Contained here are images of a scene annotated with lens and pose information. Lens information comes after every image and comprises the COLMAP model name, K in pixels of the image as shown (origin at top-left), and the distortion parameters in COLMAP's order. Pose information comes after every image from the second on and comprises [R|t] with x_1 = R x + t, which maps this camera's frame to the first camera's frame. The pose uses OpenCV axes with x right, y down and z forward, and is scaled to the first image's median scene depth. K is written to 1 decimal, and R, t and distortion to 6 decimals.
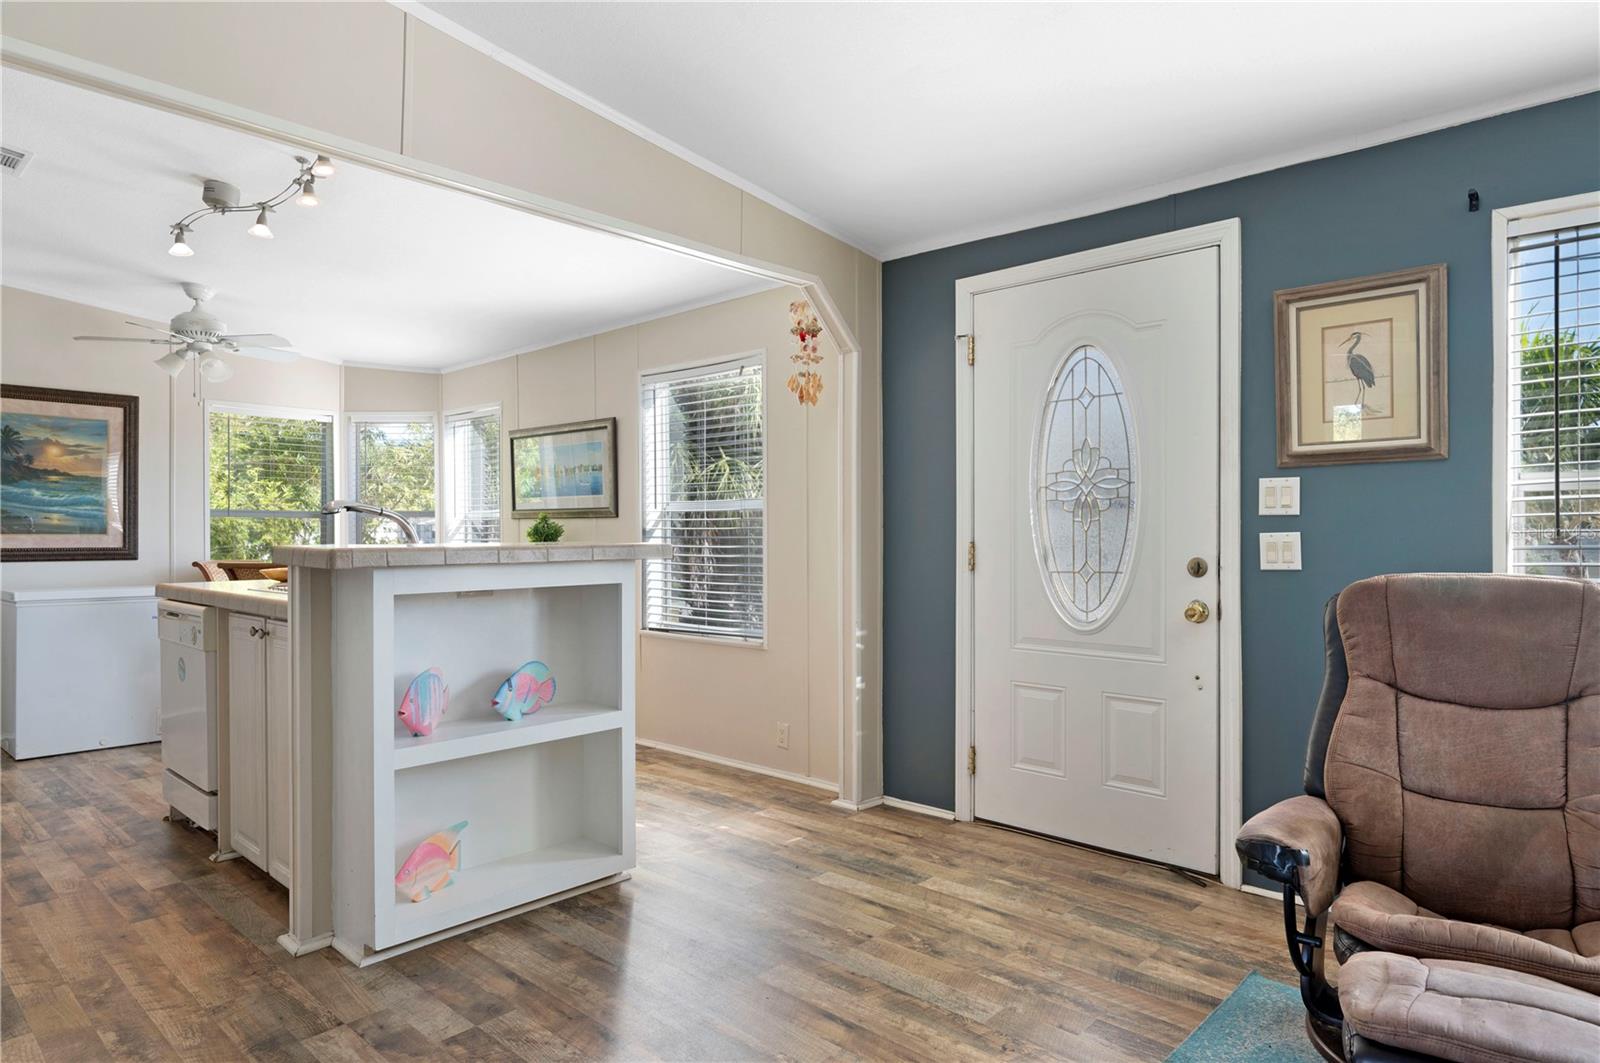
lens RADIAL K [[939.6, 0, 803.8], [0, 939.6, 537.1], [0, 0, 1]] dist [0.001646, -0.000203]
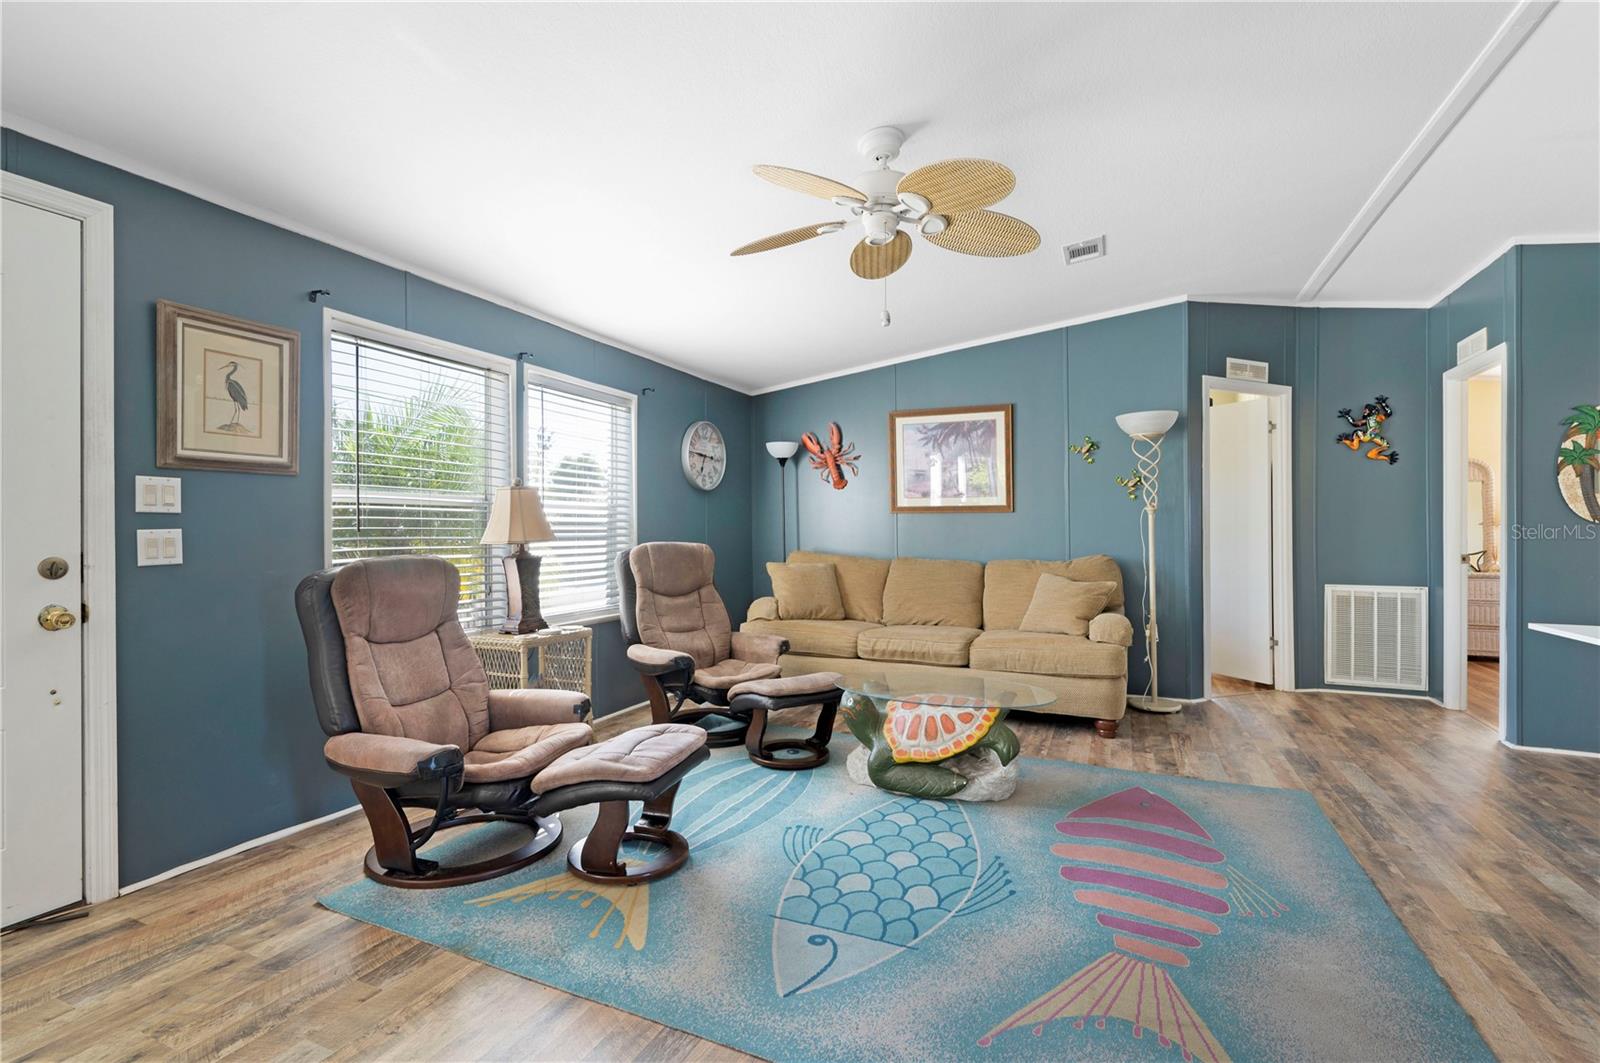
lens RADIAL K [[693.1, 0, 801.4], [0, 693.1, 522.4], [0, 0, 1]] dist [-0.000589, 0.000010]
pose [[-0.300670, 0.010140, 0.953674, -0.531270], [0.004388, 0.999948, -0.009248, -0.002843], [-0.953718, 0.001404, -0.300699, 0.658419]]
